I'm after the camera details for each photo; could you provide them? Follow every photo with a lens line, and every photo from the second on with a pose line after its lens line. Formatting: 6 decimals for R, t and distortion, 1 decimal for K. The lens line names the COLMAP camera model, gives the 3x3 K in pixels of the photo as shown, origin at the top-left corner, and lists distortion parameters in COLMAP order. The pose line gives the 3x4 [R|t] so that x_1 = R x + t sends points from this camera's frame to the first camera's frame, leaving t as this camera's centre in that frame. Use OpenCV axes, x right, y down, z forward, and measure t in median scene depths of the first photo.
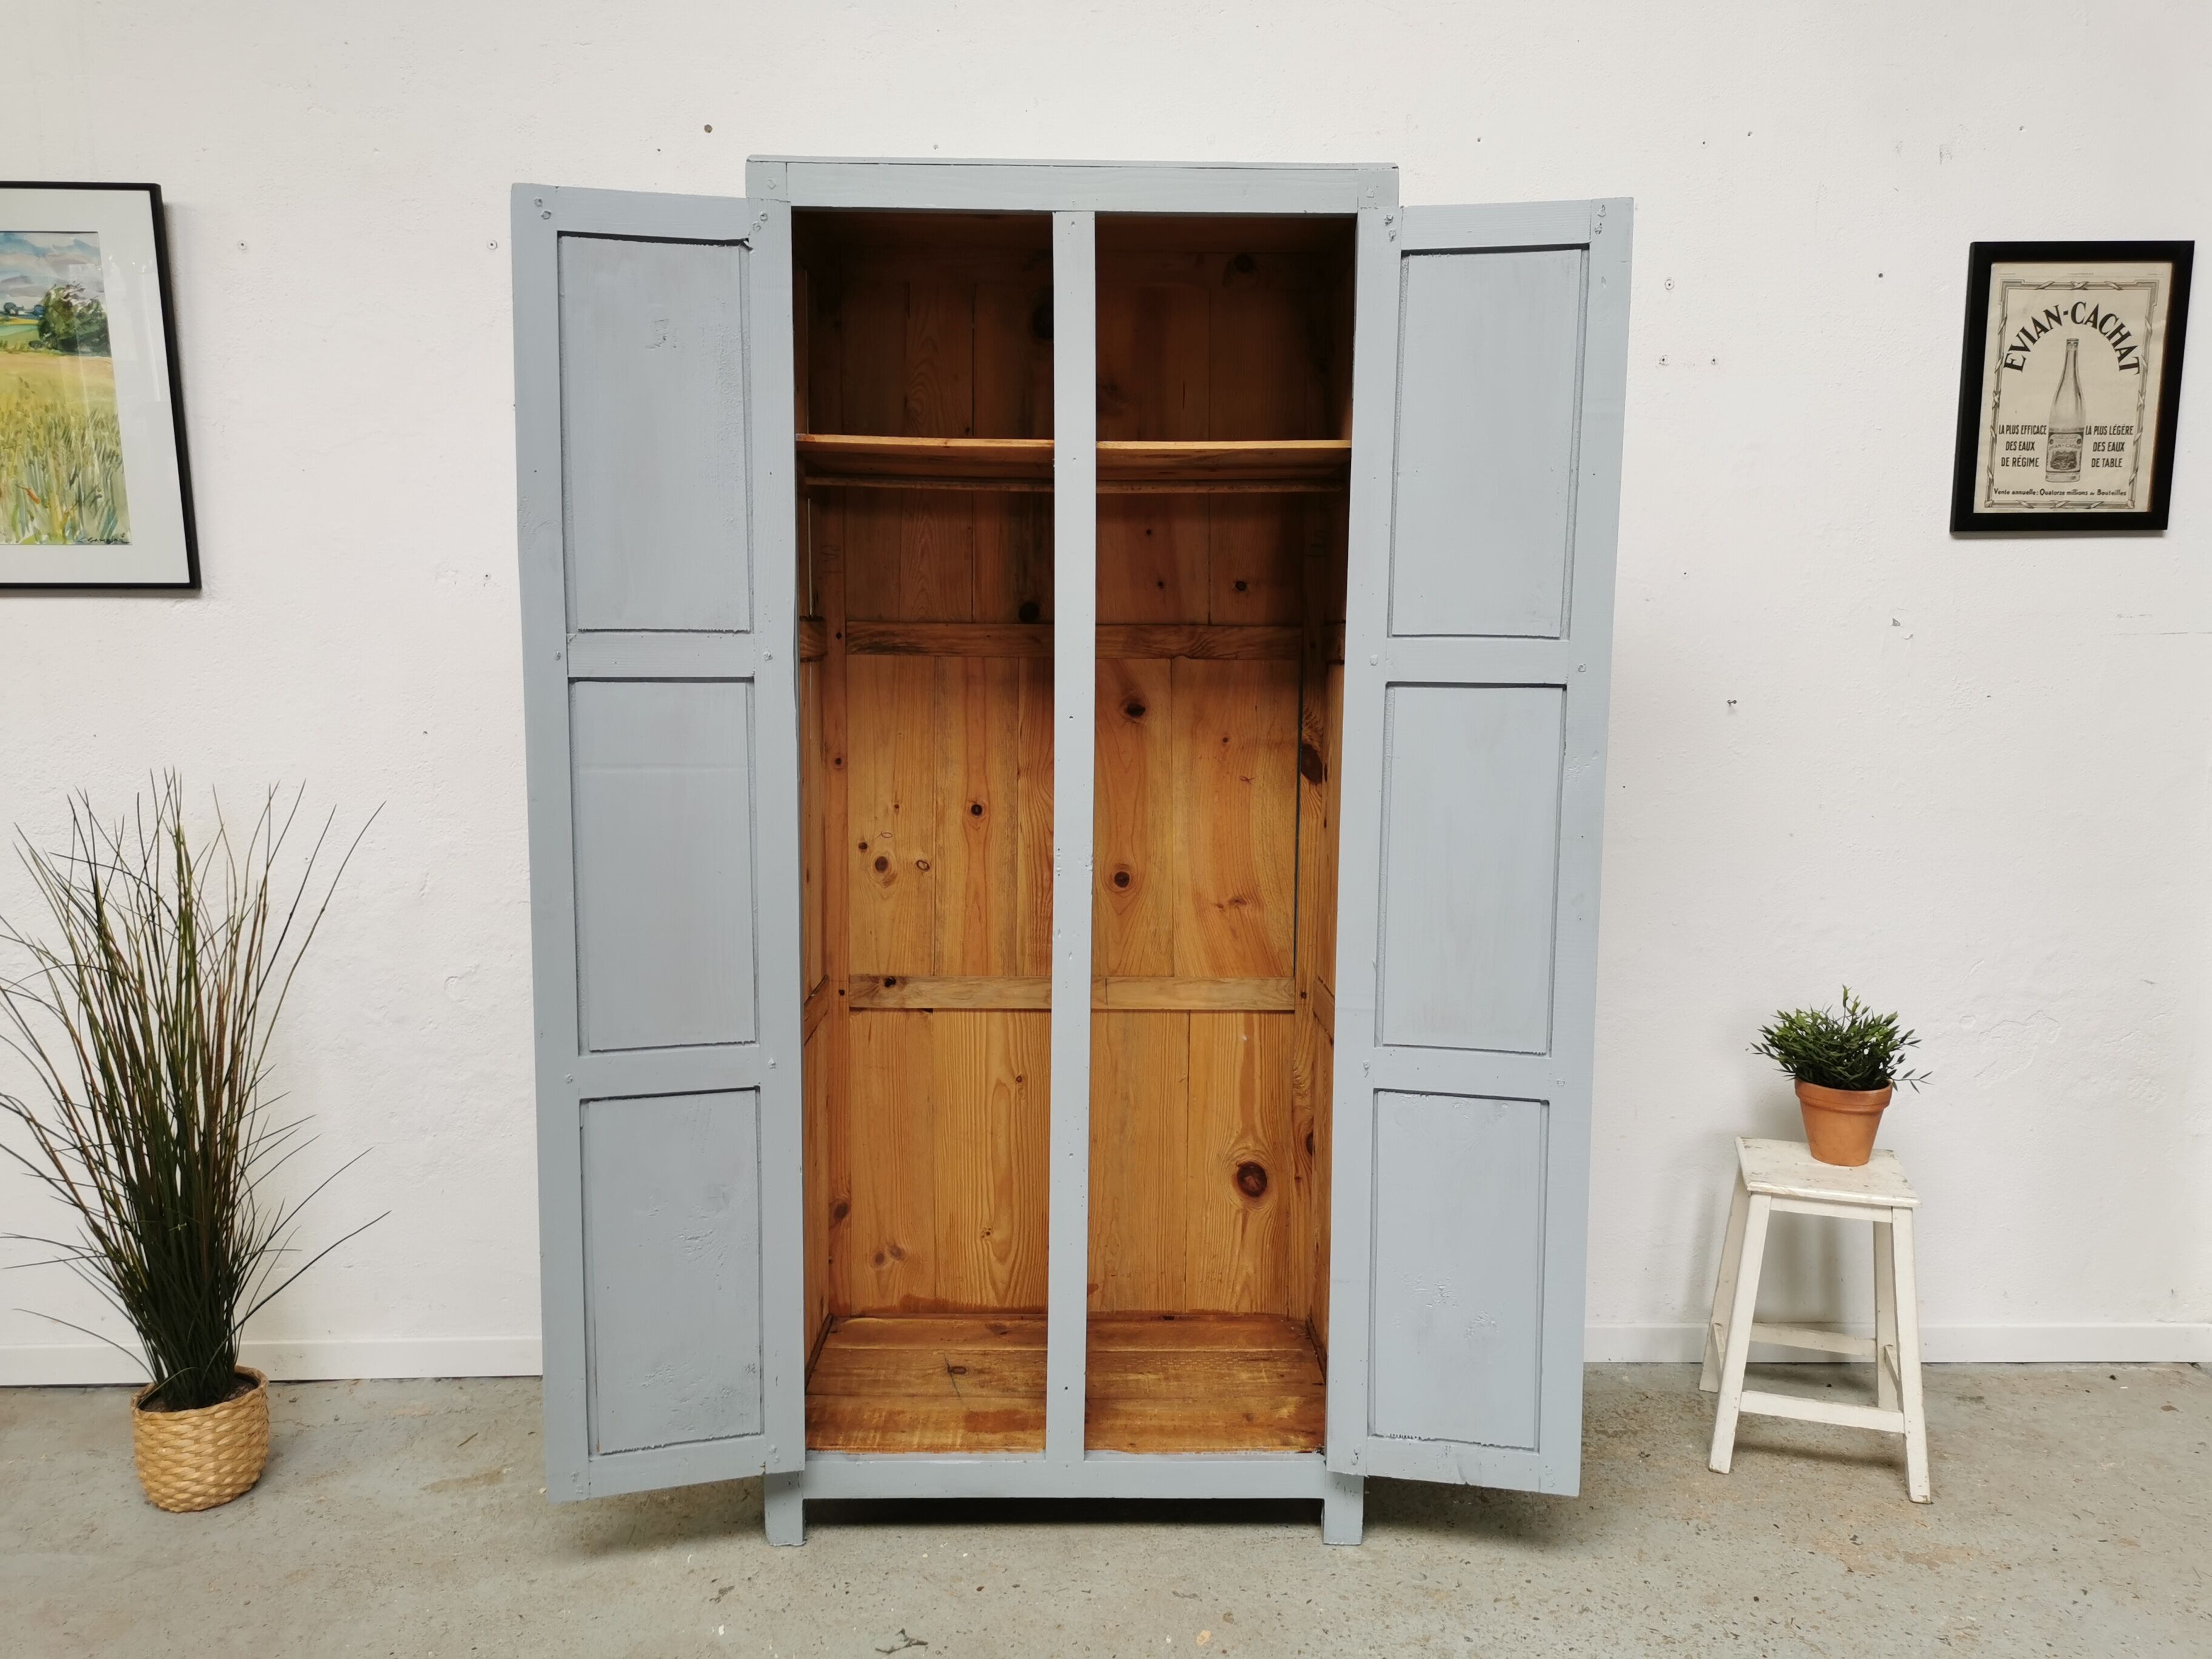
lens RADIAL K [[1710.2, 0, 1104.0], [0, 1710.2, 823.2], [0, 0, 1]] dist [0.051823, -0.042845]
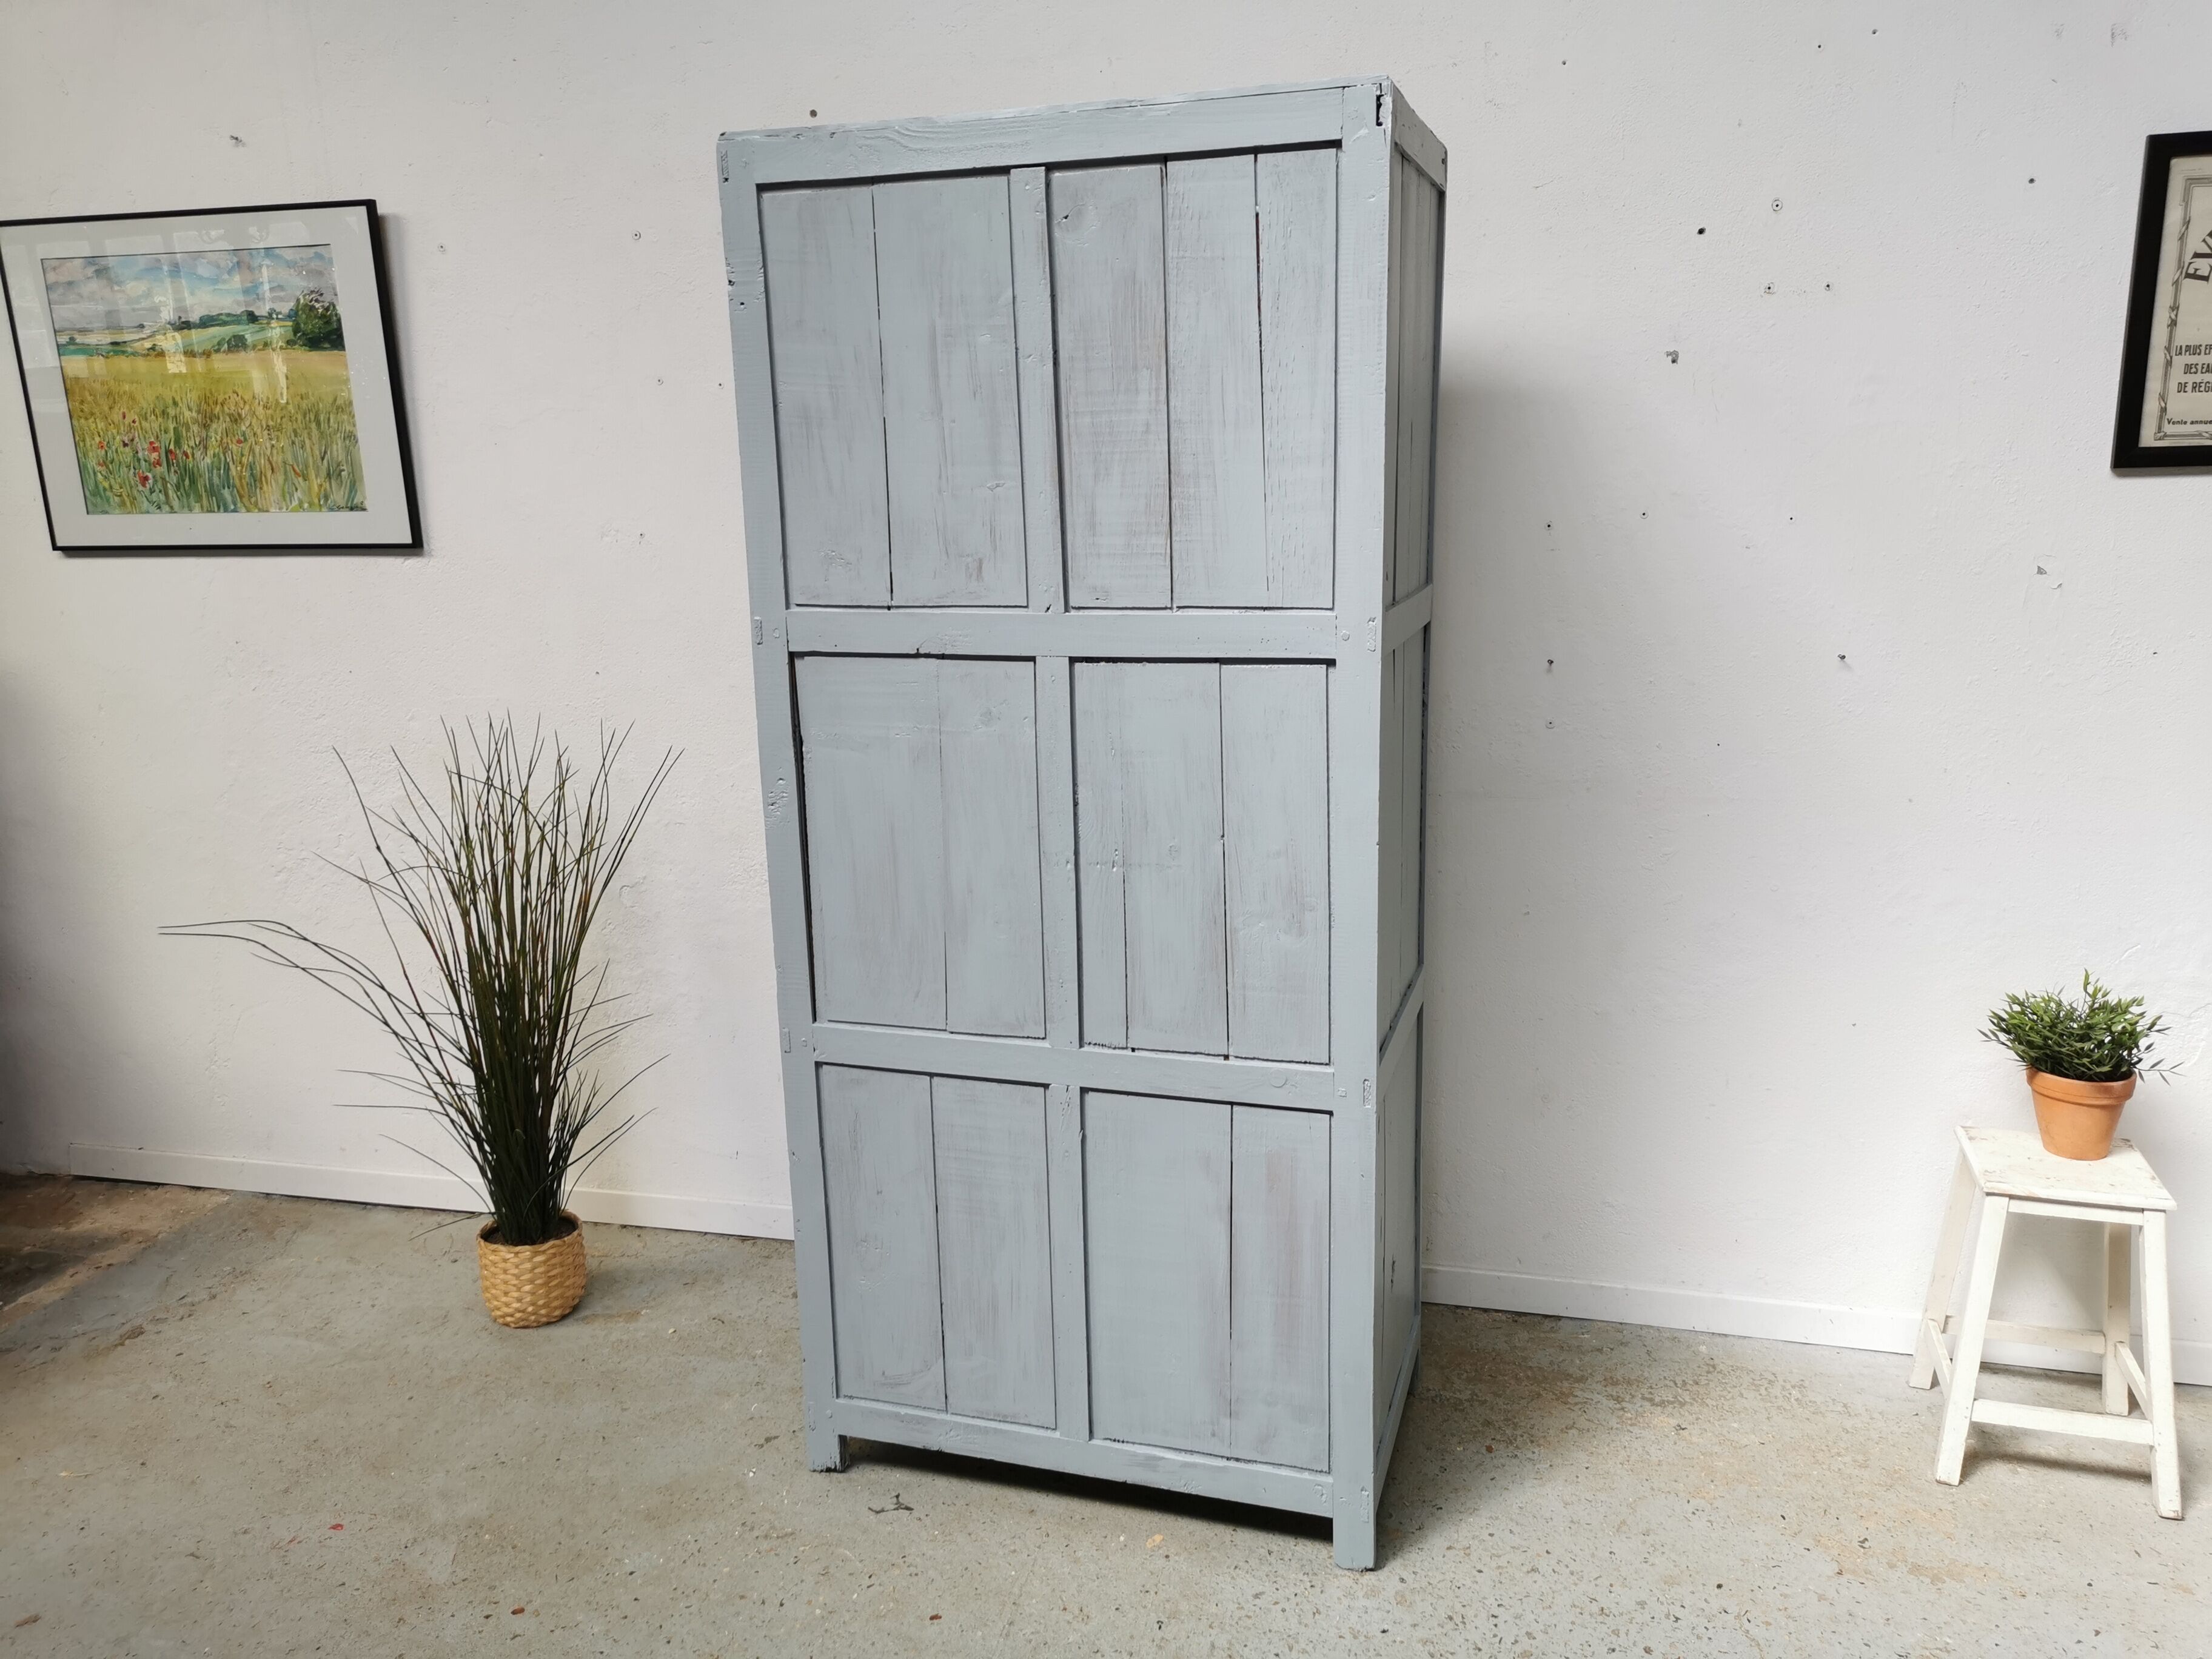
lens RADIAL K [[1710.2, 0, 1104.3], [0, 1710.2, 826.1], [0, 0, 1]] dist [0.051823, -0.042845]
pose [[0.963210, 0.037296, -0.266149, 0.245780], [-0.016914, 0.996773, 0.078466, -0.048336], [0.268217, -0.071078, 0.960733, -0.010714]]
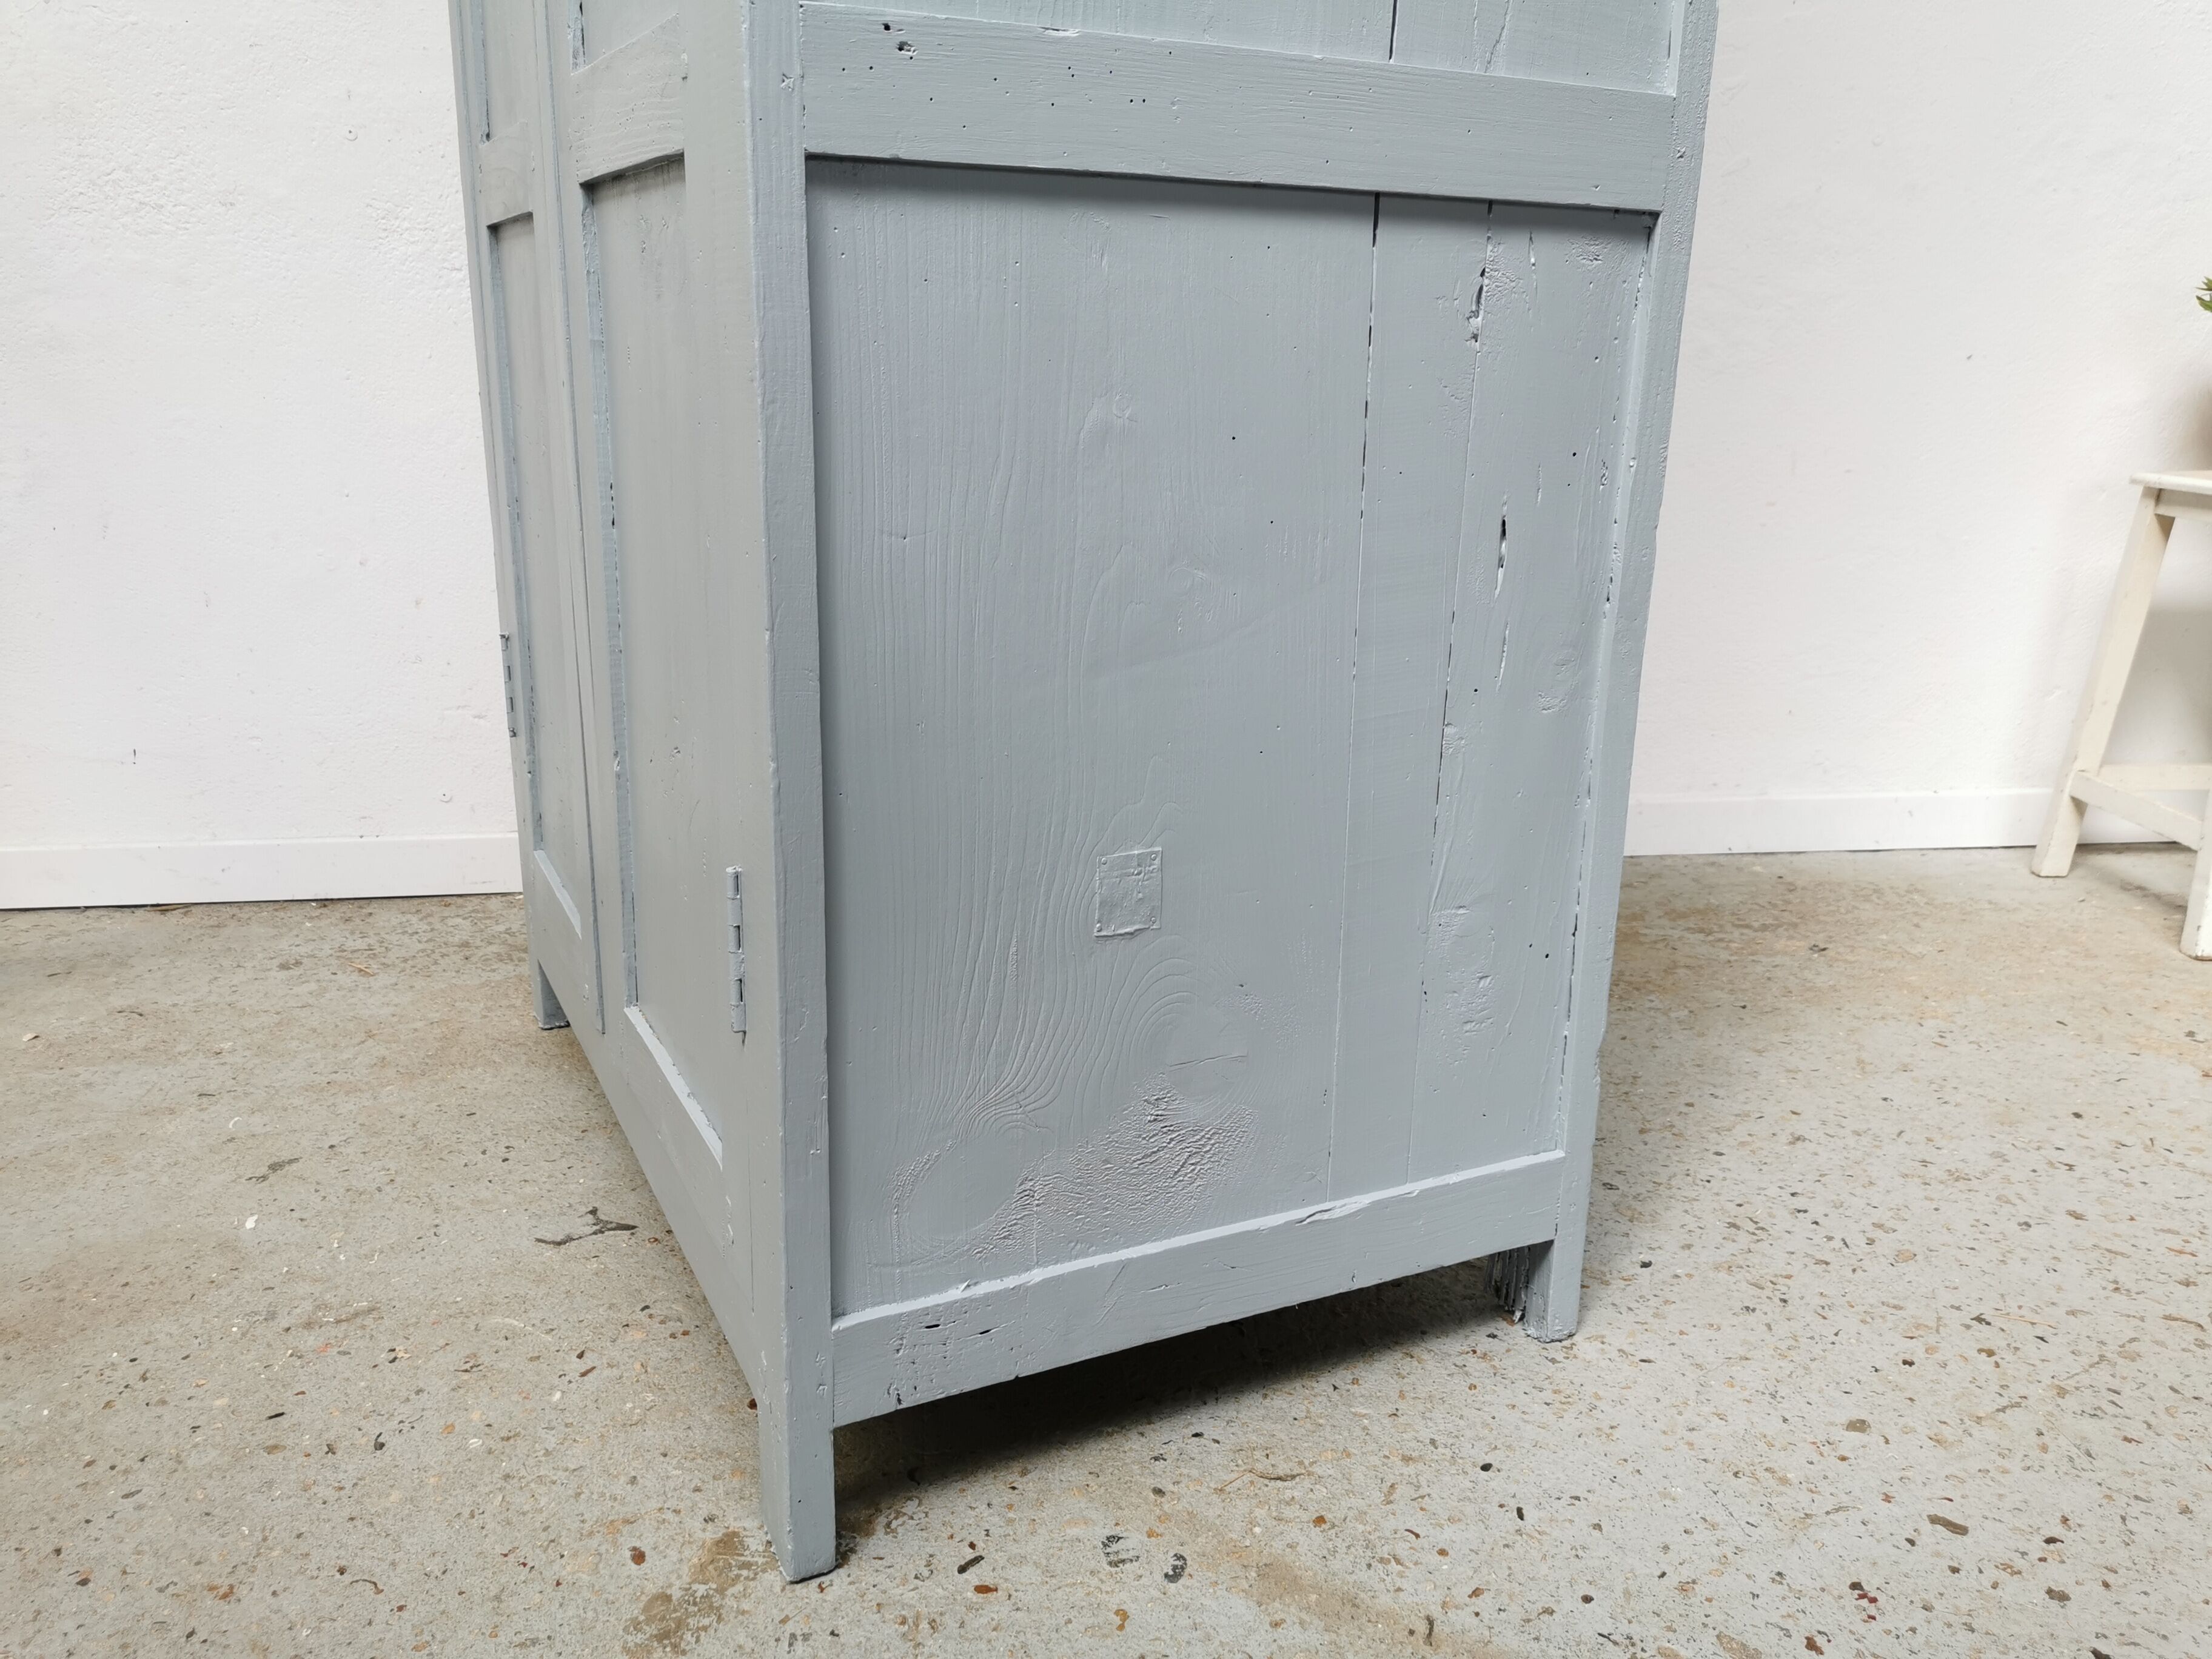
lens RADIAL K [[1710.2, 0, 1106.6], [0, 1710.2, 832.8], [0, 0, 1]] dist [0.051823, -0.042845]
pose [[0.998352, -0.023620, 0.052308, 0.016698], [0.015768, 0.989199, 0.145725, 0.226039], [-0.055185, -0.144660, 0.987941, 0.389330]]
